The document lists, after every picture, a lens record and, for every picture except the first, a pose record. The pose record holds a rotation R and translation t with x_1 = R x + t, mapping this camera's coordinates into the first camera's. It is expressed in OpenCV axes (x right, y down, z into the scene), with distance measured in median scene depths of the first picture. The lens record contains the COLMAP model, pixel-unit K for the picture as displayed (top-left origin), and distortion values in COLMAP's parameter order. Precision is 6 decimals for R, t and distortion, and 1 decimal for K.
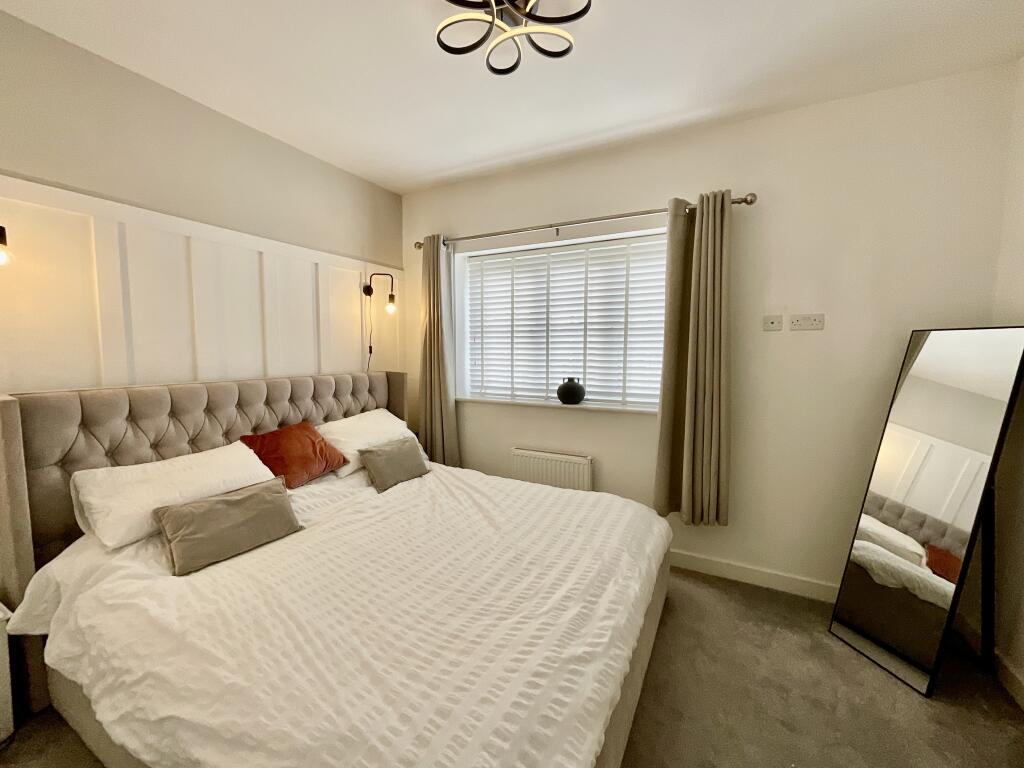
lens RADIAL K [[413.7, 0, 510.2], [0, 413.7, 384.4], [0, 0, 1]] dist [-0.007215, -0.000017]
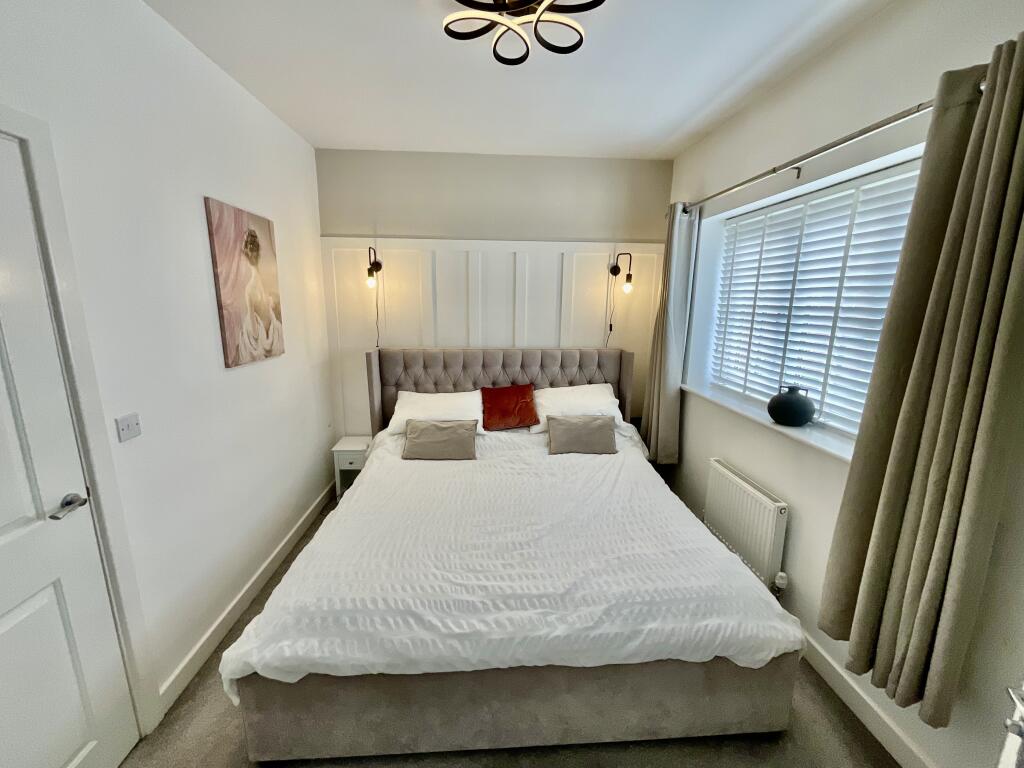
lens RADIAL K [[413.7, 0, 510.2], [0, 413.7, 384.4], [0, 0, 1]] dist [-0.007215, -0.000017]
pose [[0.524923, 0.176084, -0.832736, 0.592080], [-0.077522, 0.984191, 0.159243, -0.119638], [0.847612, -0.019035, 0.530275, 0.286586]]
